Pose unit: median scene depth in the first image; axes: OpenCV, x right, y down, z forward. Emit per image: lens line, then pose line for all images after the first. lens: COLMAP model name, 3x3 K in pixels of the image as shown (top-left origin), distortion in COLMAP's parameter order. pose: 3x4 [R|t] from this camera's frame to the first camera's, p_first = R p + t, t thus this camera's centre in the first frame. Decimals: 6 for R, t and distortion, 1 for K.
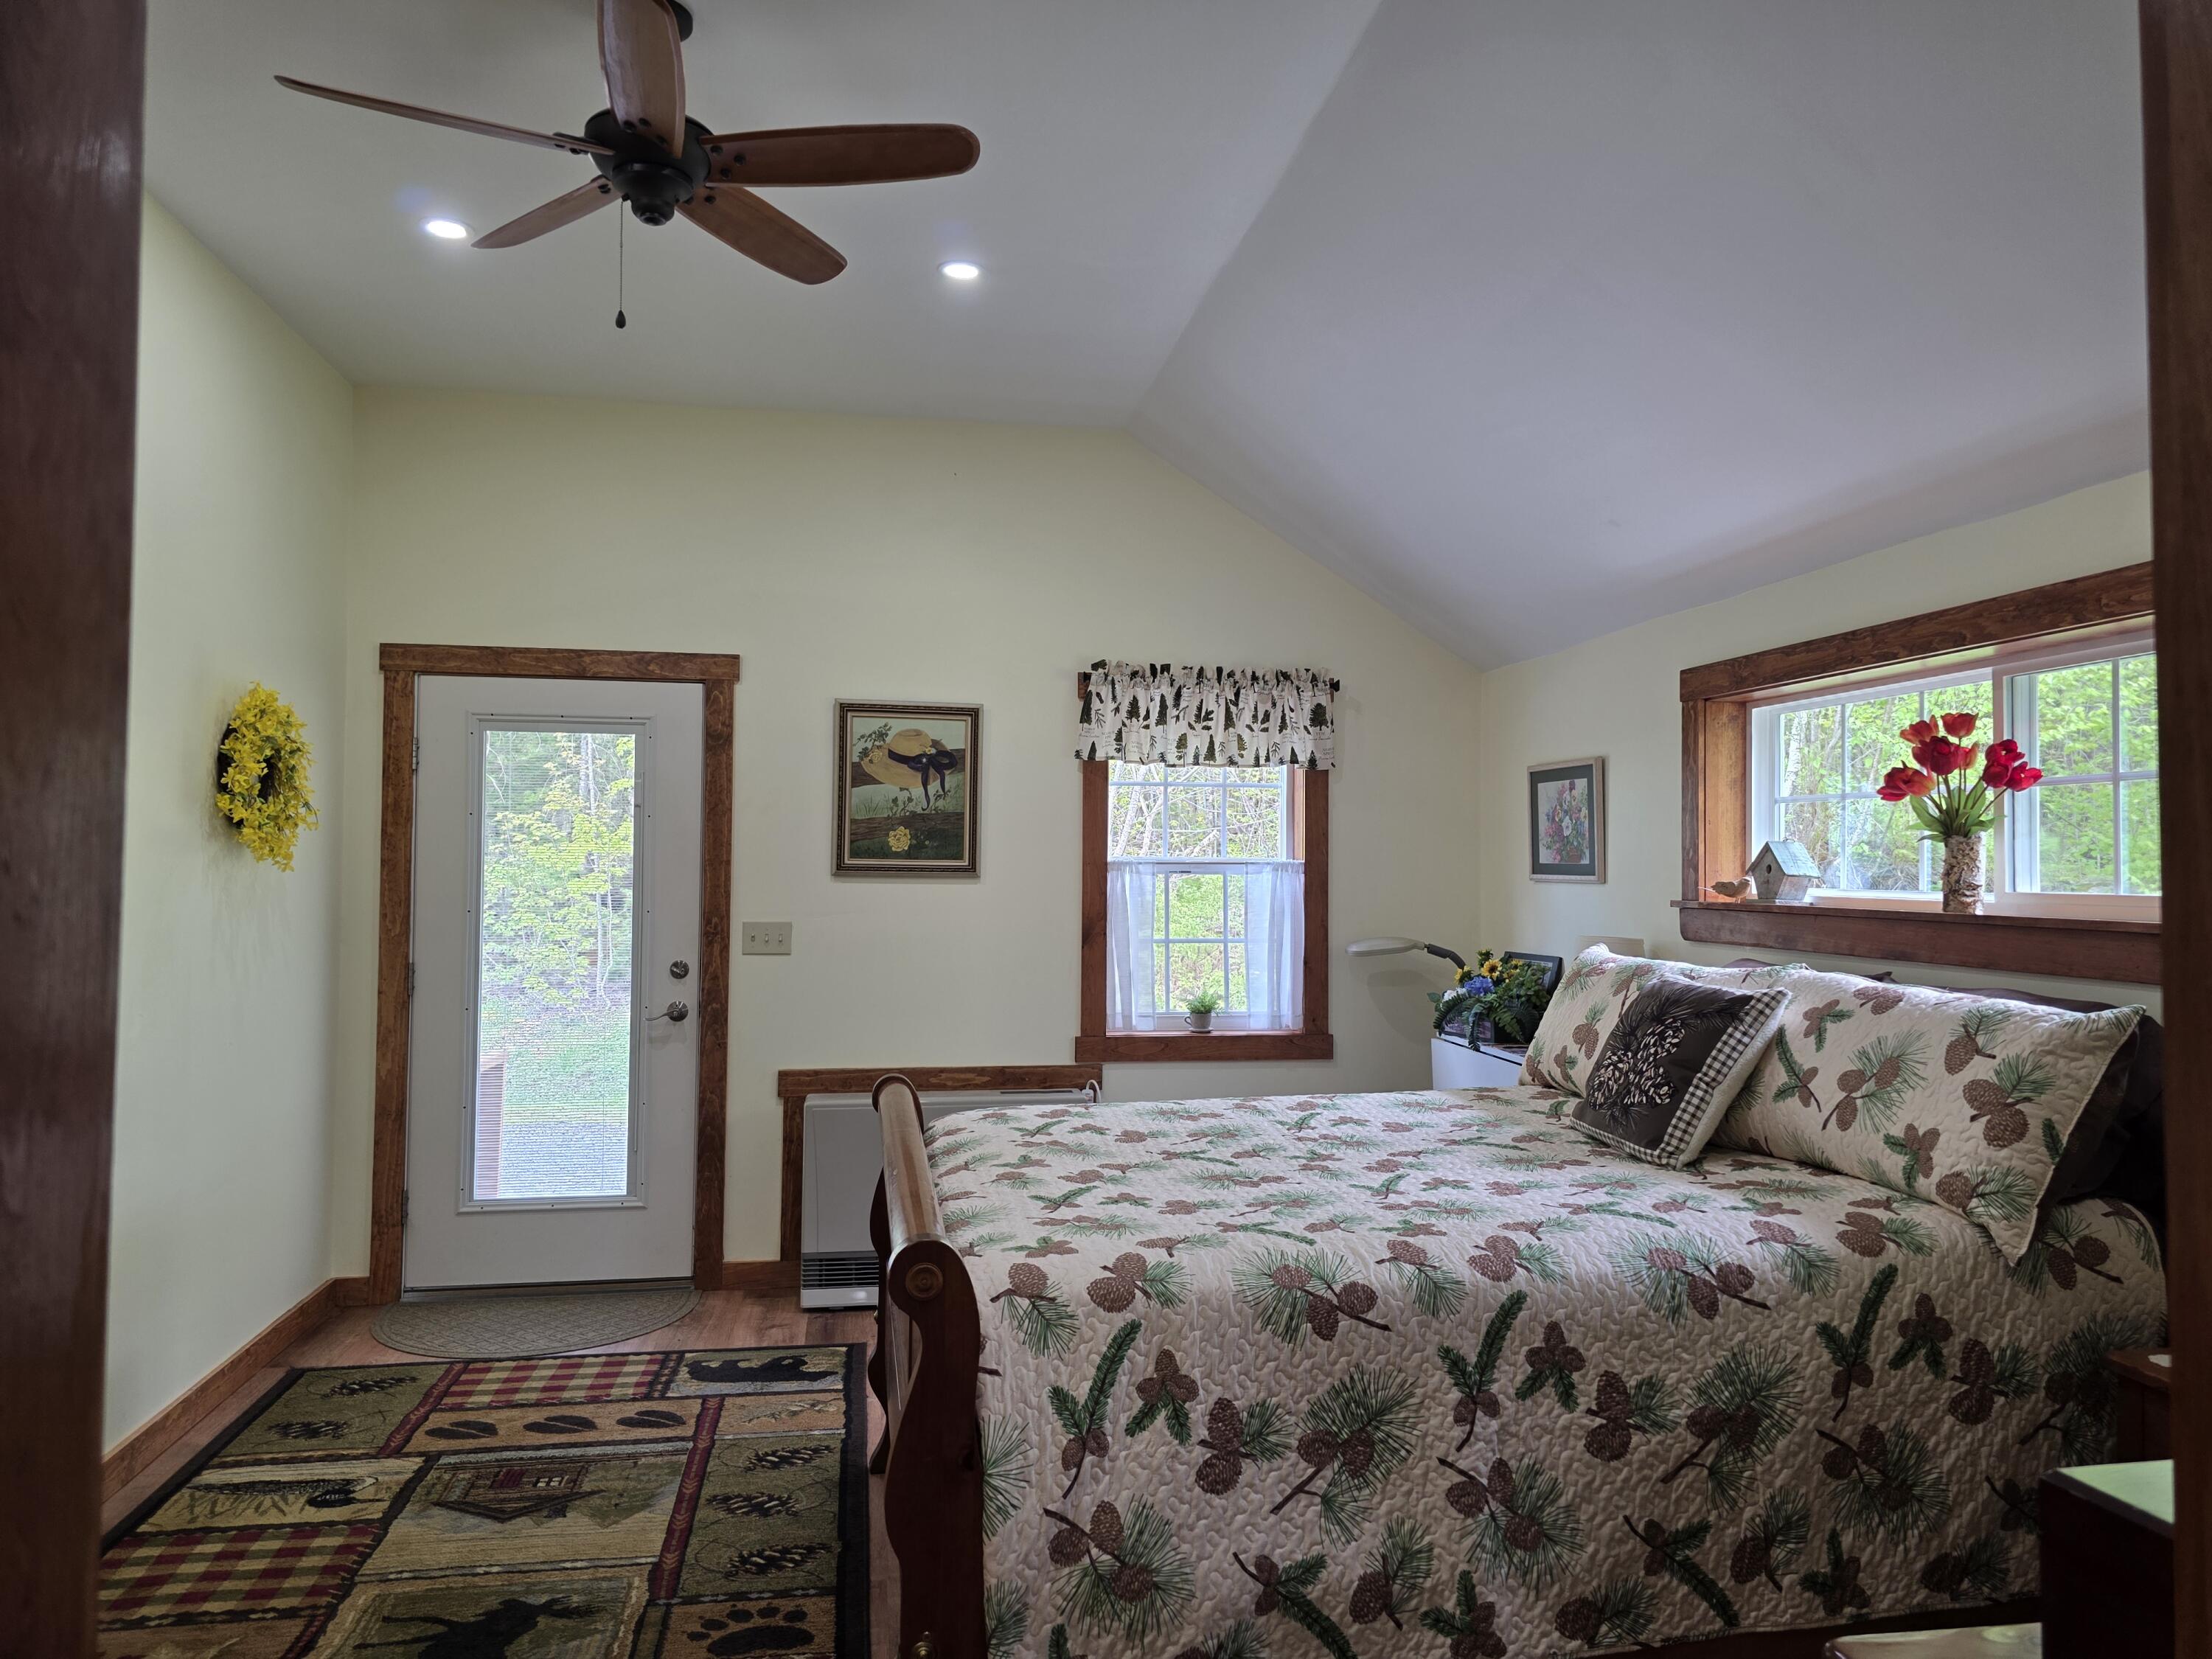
lens RADIAL K [[1486.0, 0, 1117.2], [0, 1486.0, 827.0], [0, 0, 1]] dist [0.065070, -0.060550]
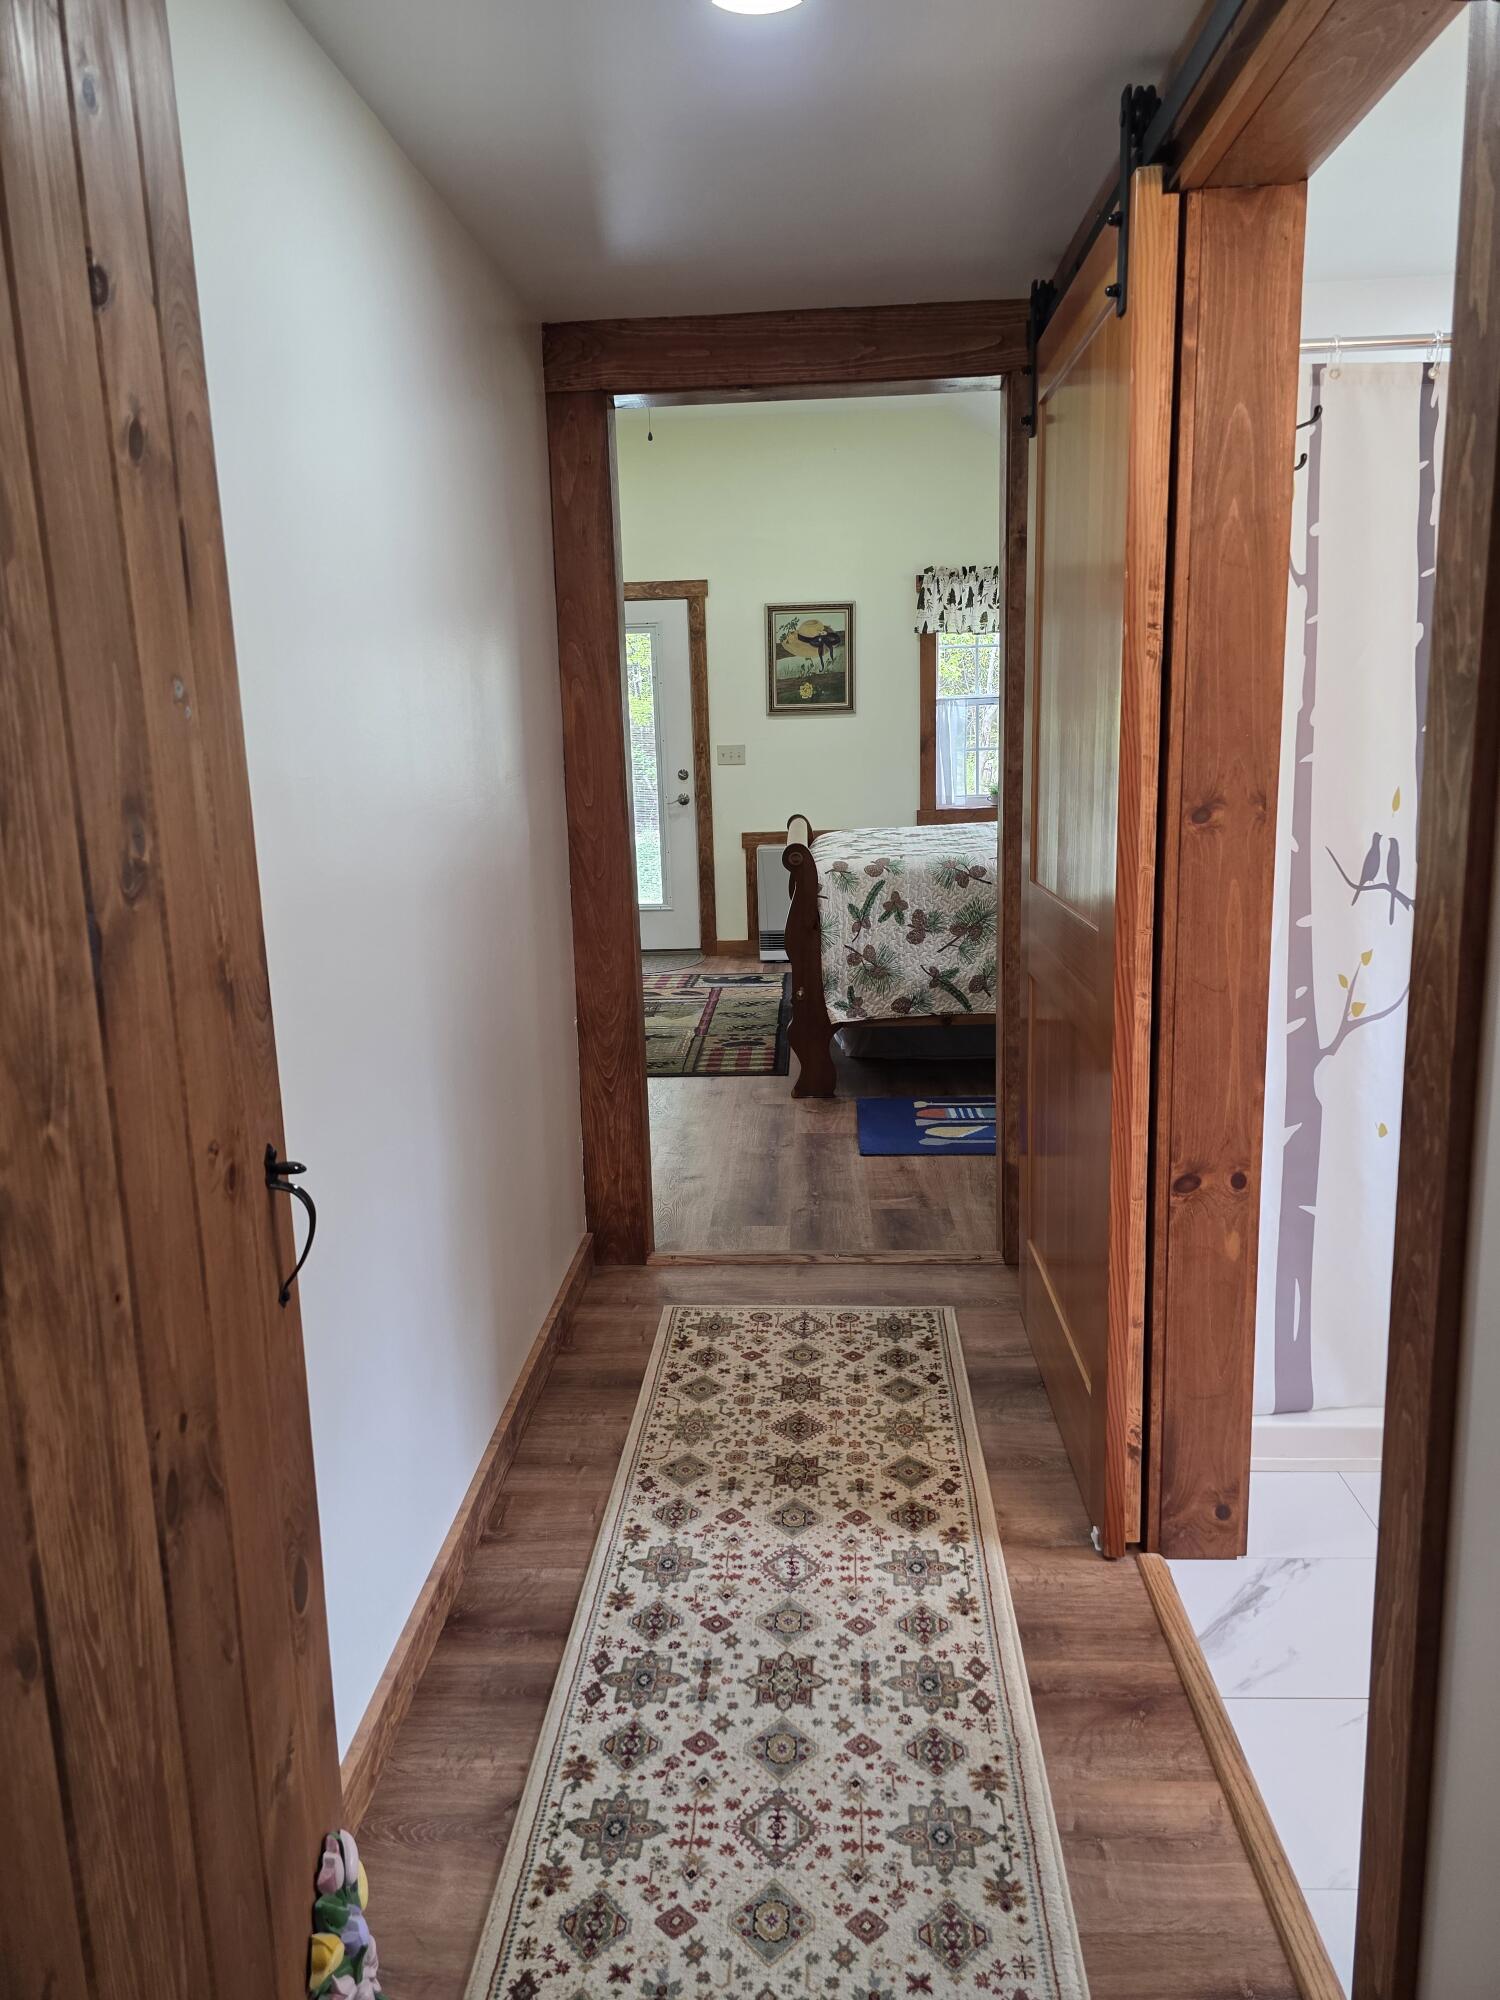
lens RADIAL K [[1343.6, 0, 754.6], [0, 1343.6, 1007.2], [0, 0, 1]] dist [0.065070, -0.060550]
pose [[0.976511, 0.004829, -0.215414, 0.122897], [0.044606, 0.973561, 0.224031, 0.012661], [0.210801, -0.228378, 0.950477, -0.517873]]
